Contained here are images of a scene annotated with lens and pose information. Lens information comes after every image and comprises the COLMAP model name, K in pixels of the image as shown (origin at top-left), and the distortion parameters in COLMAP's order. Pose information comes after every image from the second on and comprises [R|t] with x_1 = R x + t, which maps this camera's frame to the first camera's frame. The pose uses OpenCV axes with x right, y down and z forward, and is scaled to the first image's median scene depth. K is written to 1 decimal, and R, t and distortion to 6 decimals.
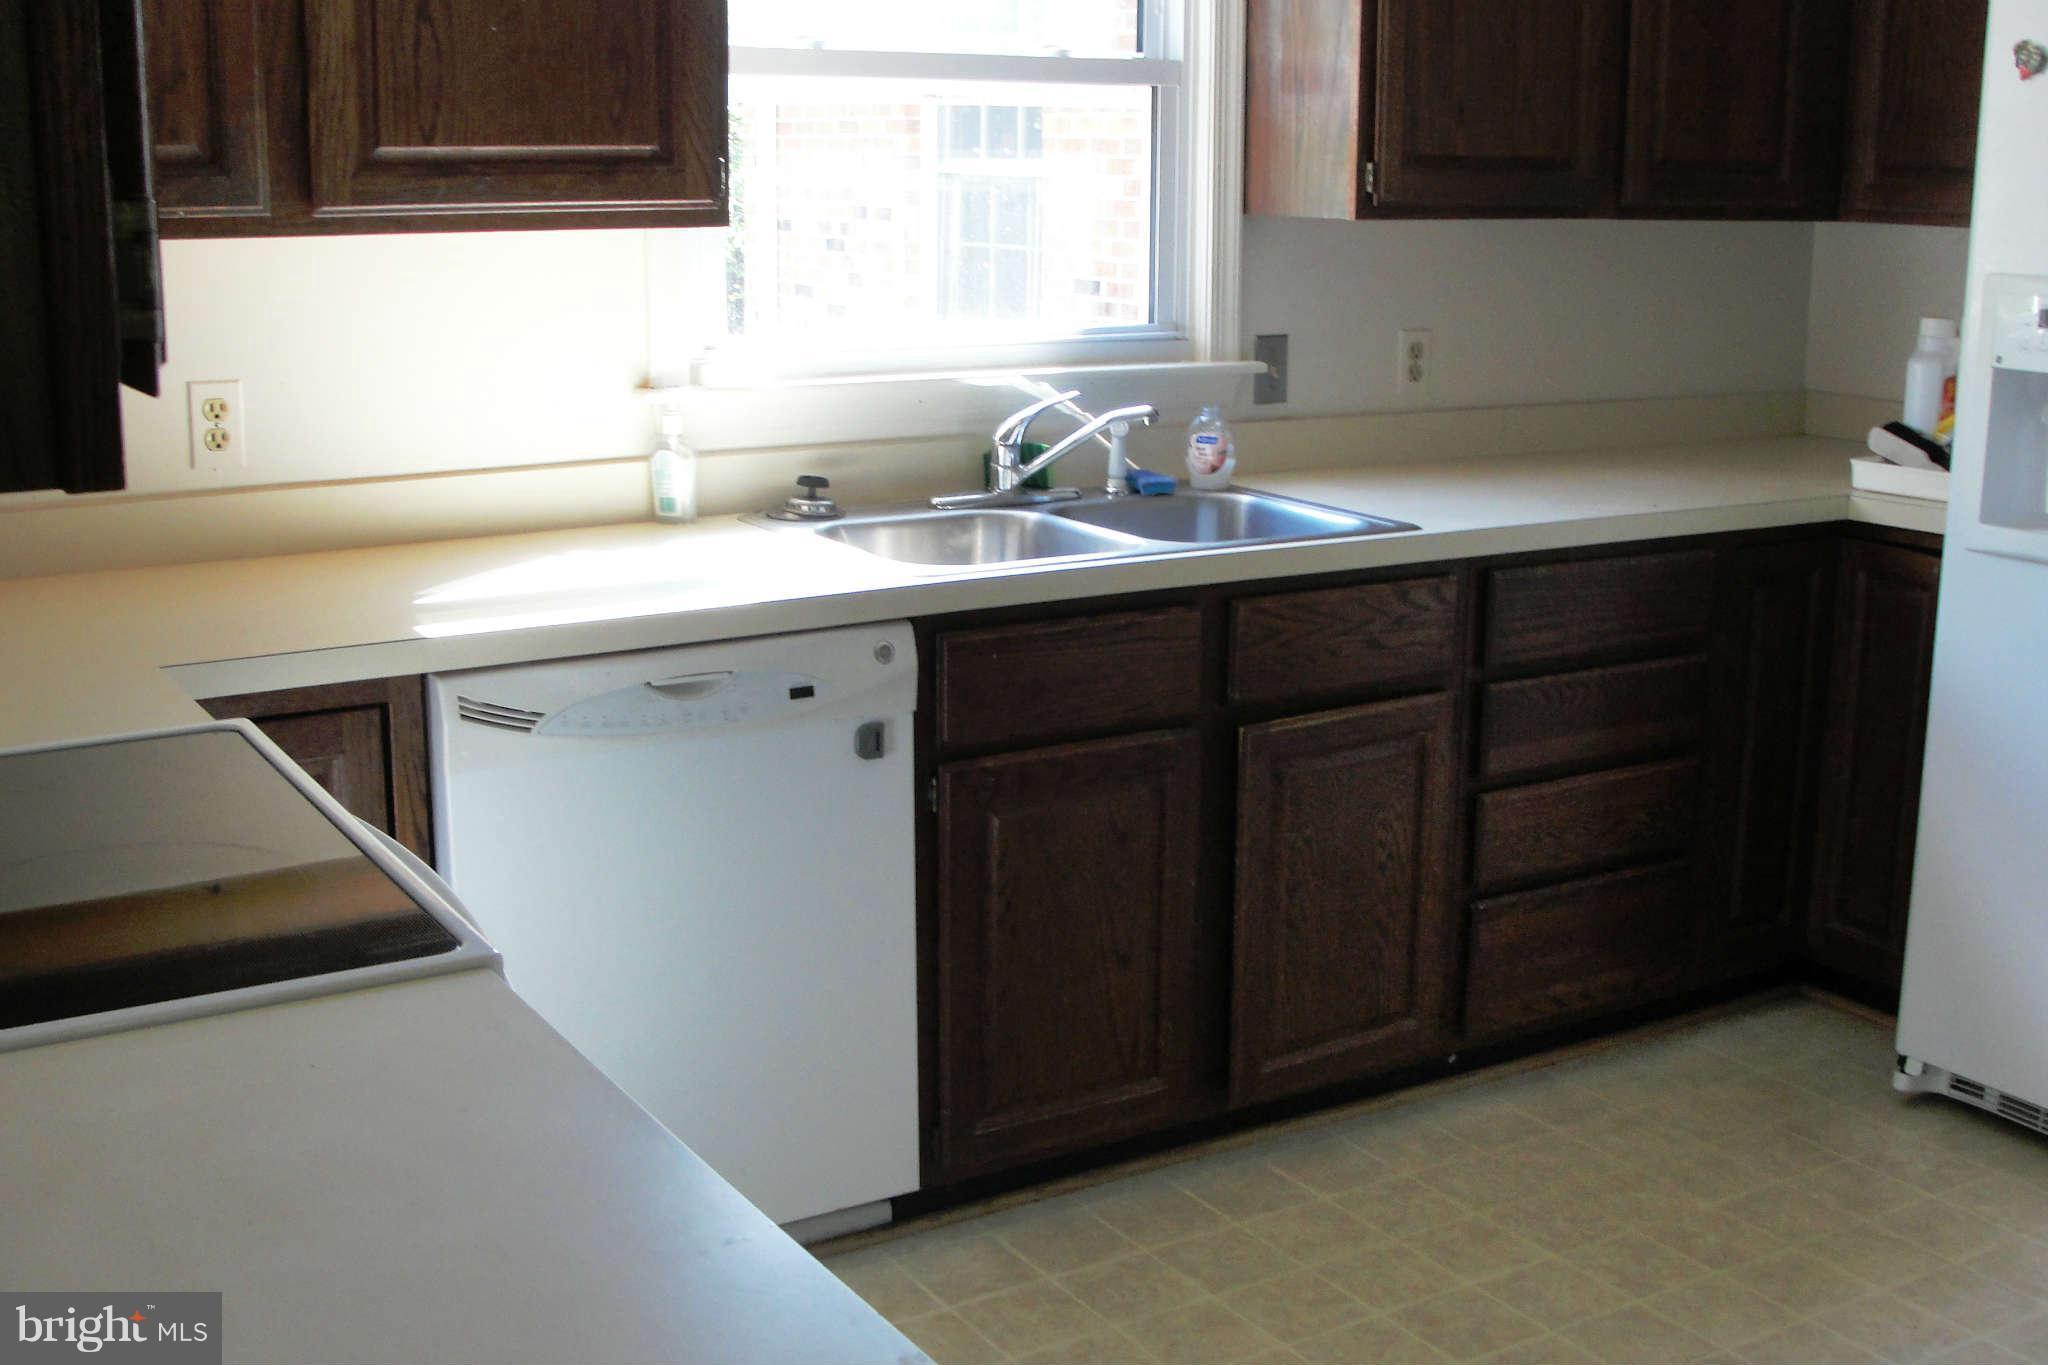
lens RADIAL K [[2248.4, 0, 1024.0], [0, 2248.4, 682.5], [0, 0, 1]] dist [-0.189529, 0.138249]
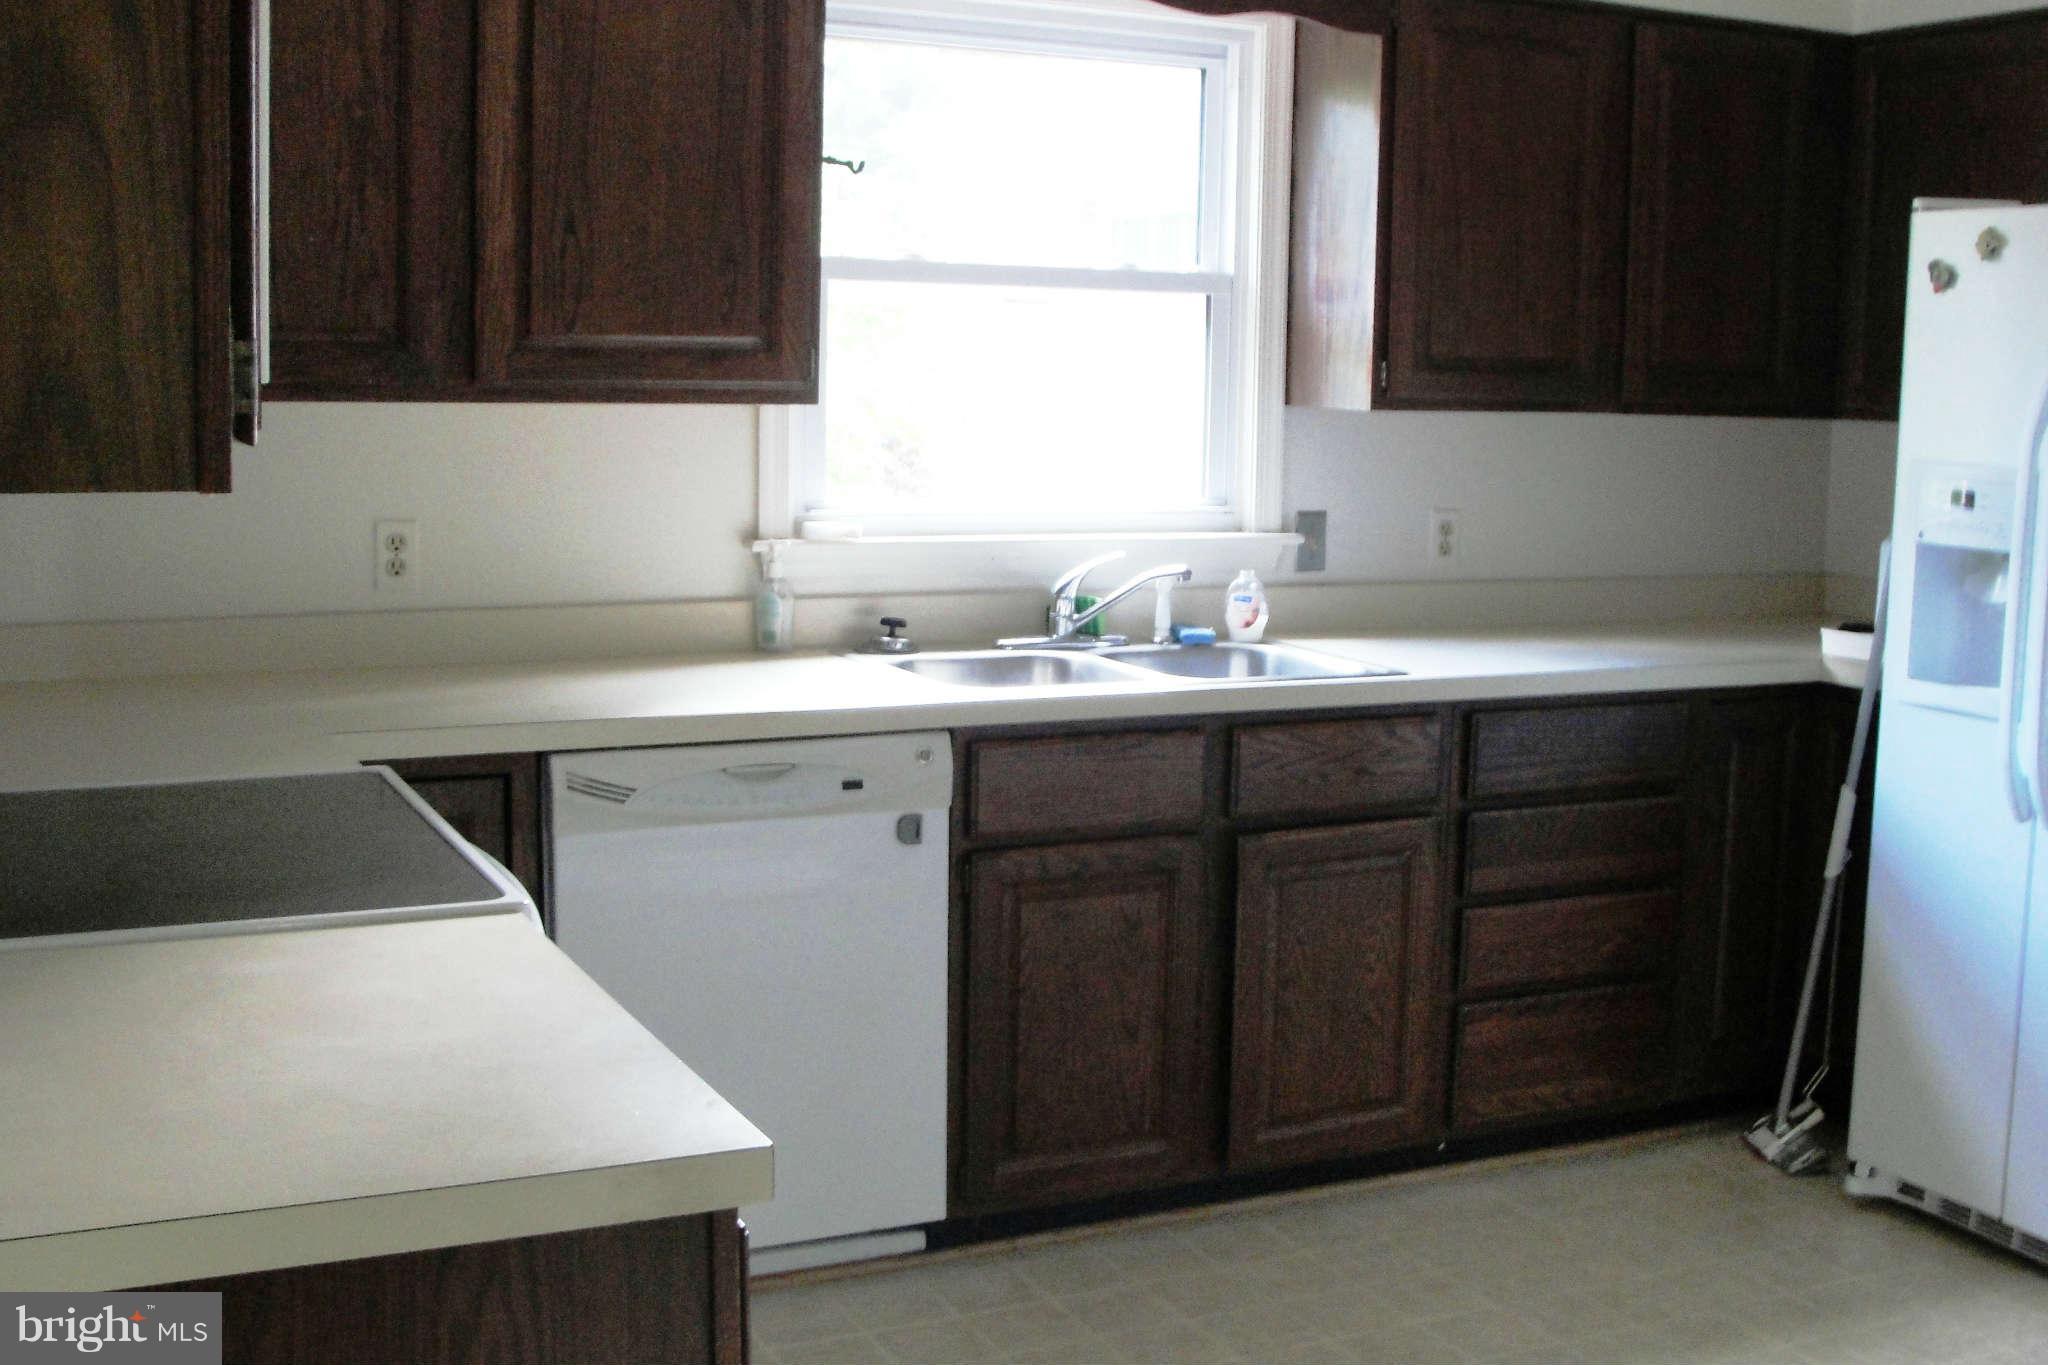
lens RADIAL K [[2217.4, 0, 1024.0], [0, 2217.4, 682.5], [0, 0, 1]] dist [-0.175627, -0.009824]
pose [[0.994847, 0.026514, -0.097864, 0.088440], [-0.035150, 0.995536, -0.087597, 0.041334], [0.095104, 0.090585, 0.991337, -0.147928]]
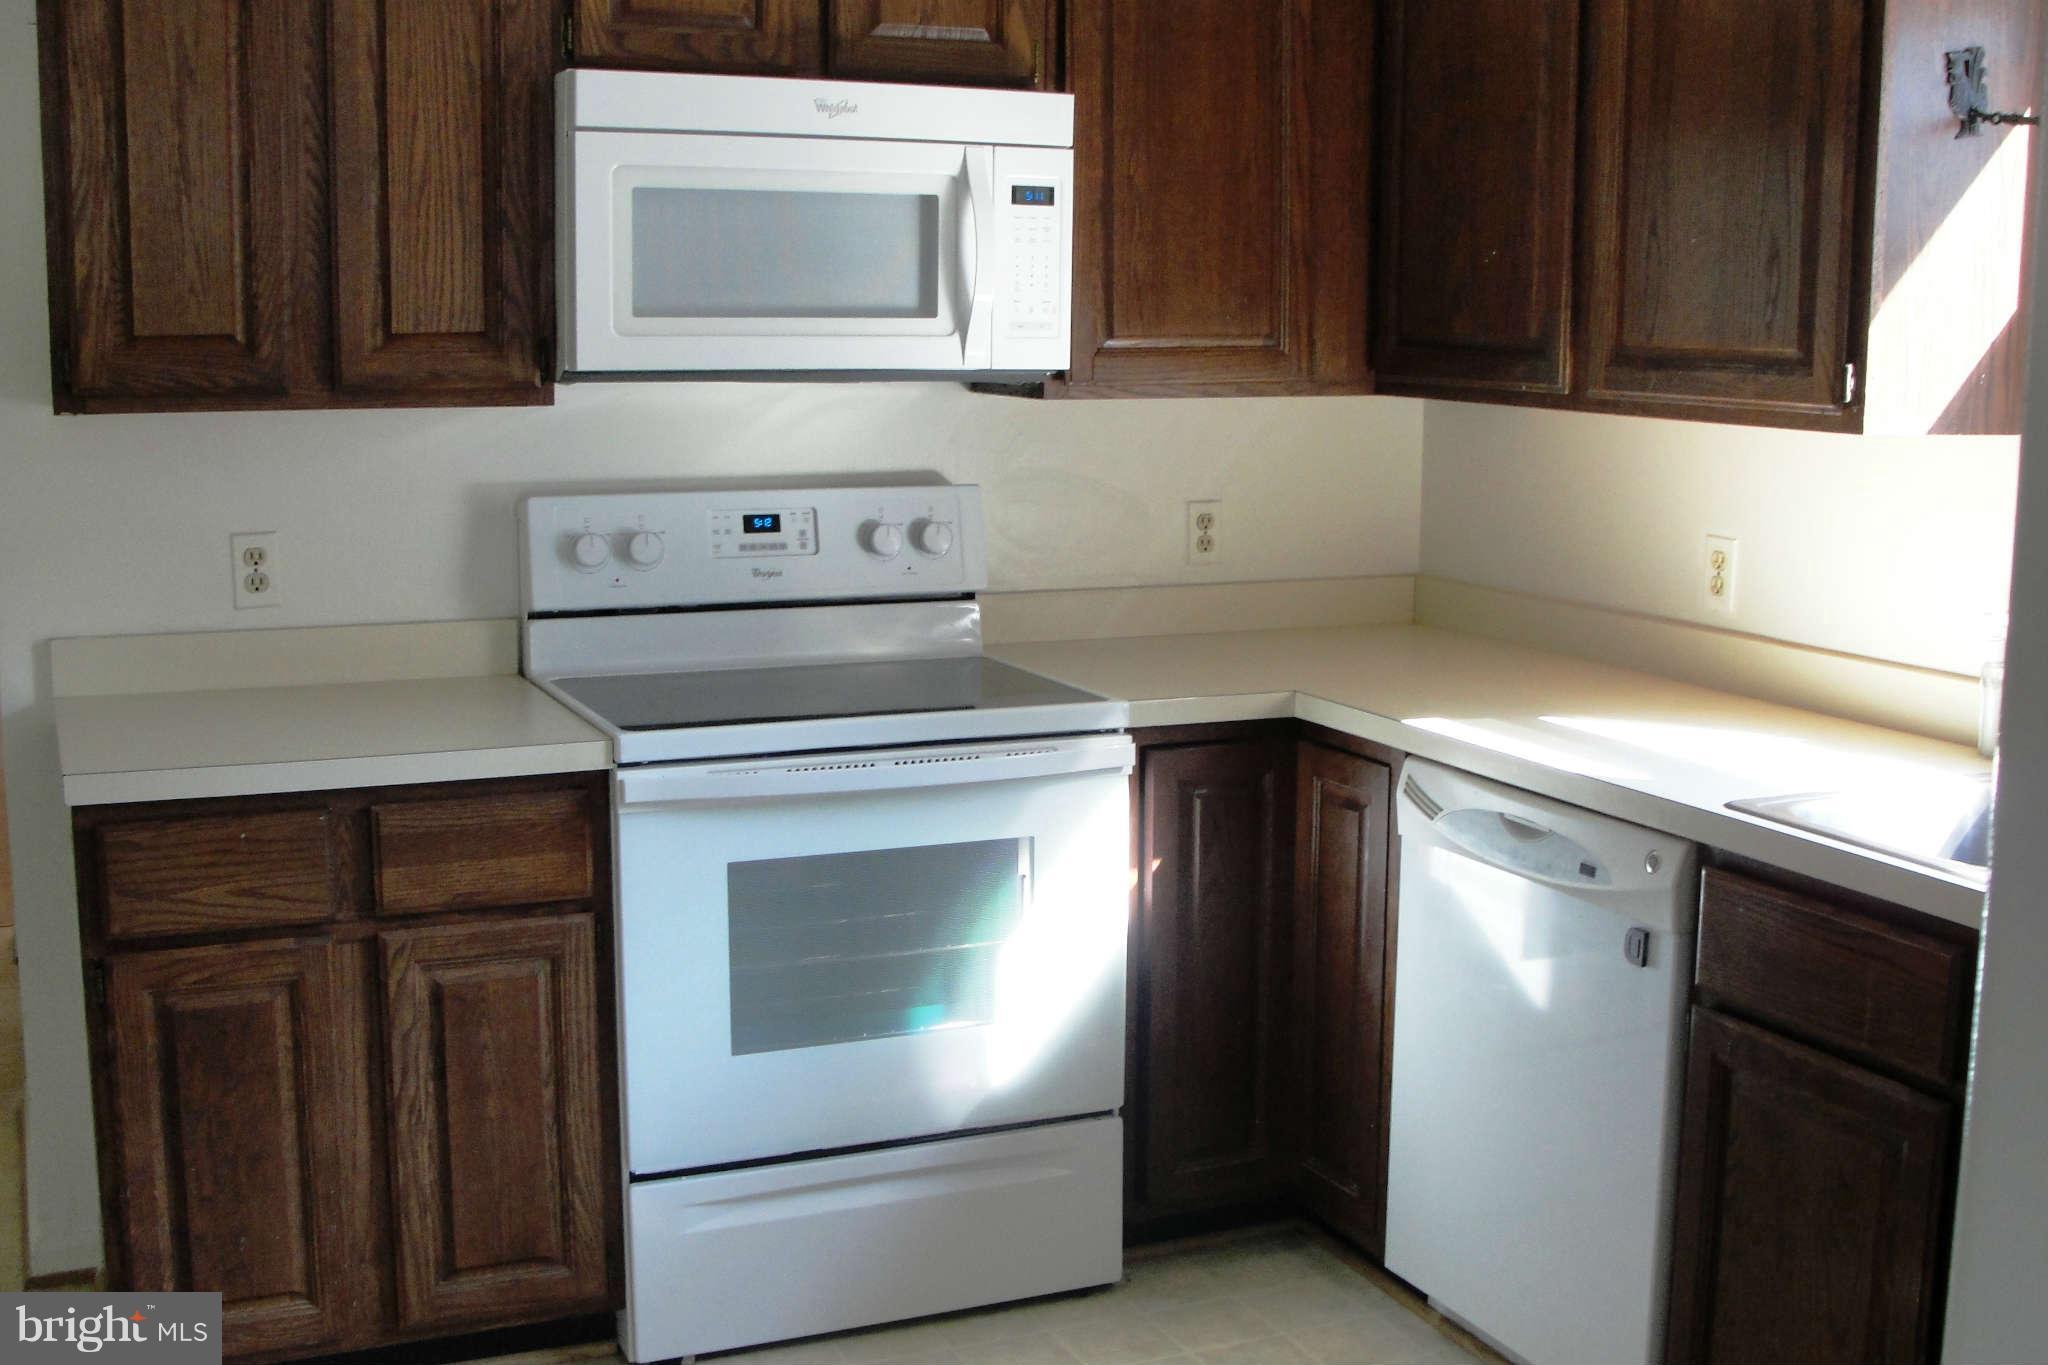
lens RADIAL K [[2248.4, 0, 1024.0], [0, 2248.4, 682.5], [0, 0, 1]] dist [-0.189529, 0.138249]
pose [[-0.110109, 0.154542, -0.981831, 0.756071], [-0.233102, 0.956271, 0.176660, -0.162885], [0.966199, 0.248318, -0.069271, 0.651357]]
